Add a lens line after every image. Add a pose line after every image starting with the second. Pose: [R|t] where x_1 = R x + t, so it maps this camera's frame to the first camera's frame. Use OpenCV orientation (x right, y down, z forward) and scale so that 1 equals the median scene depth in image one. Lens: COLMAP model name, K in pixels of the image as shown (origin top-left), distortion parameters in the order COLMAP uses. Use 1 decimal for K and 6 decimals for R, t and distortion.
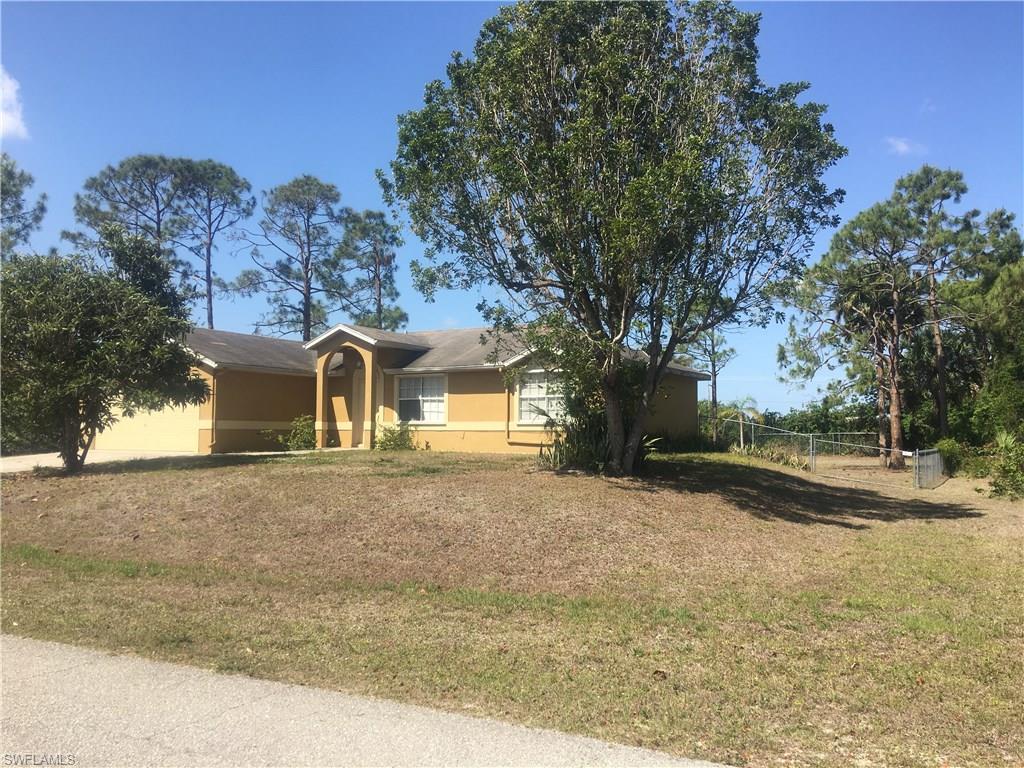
lens RADIAL K [[862.6, 0, 505.3], [0, 862.6, 386.3], [0, 0, 1]] dist [0.060546, -0.011122]
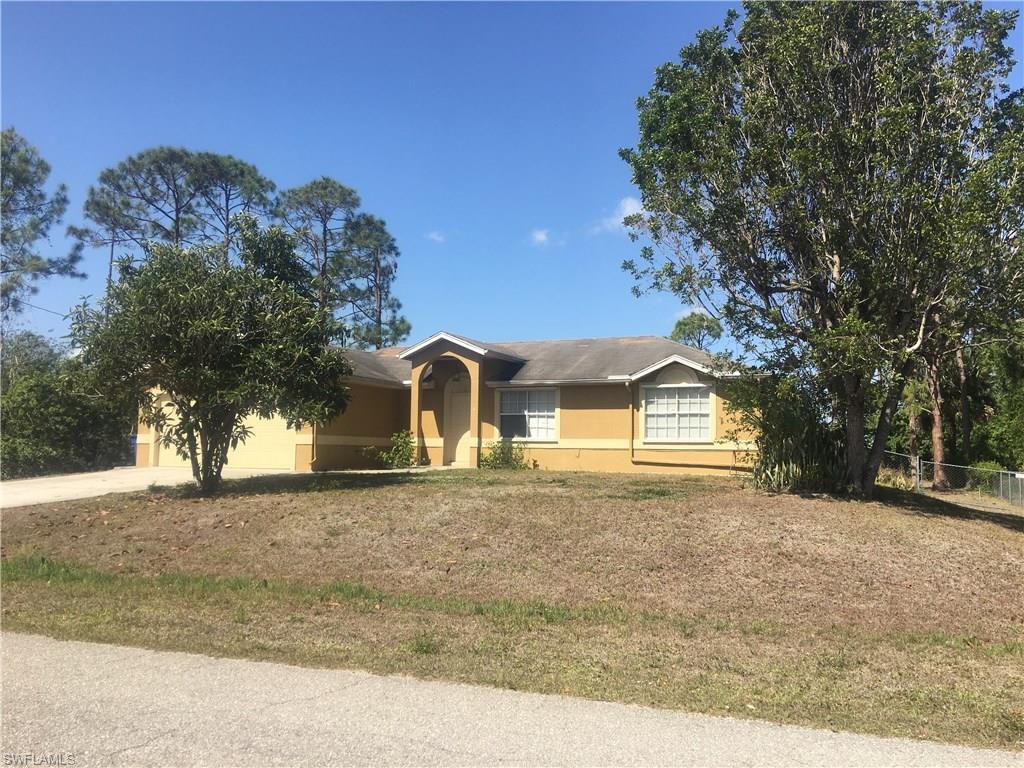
lens RADIAL K [[862.6, 0, 505.3], [0, 862.6, 386.3], [0, 0, 1]] dist [0.060546, -0.011122]
pose [[0.994414, 0.015207, 0.104444, -0.216551], [-0.012921, 0.999663, -0.022532, 0.005739], [-0.104751, 0.021056, 0.994275, 0.071928]]
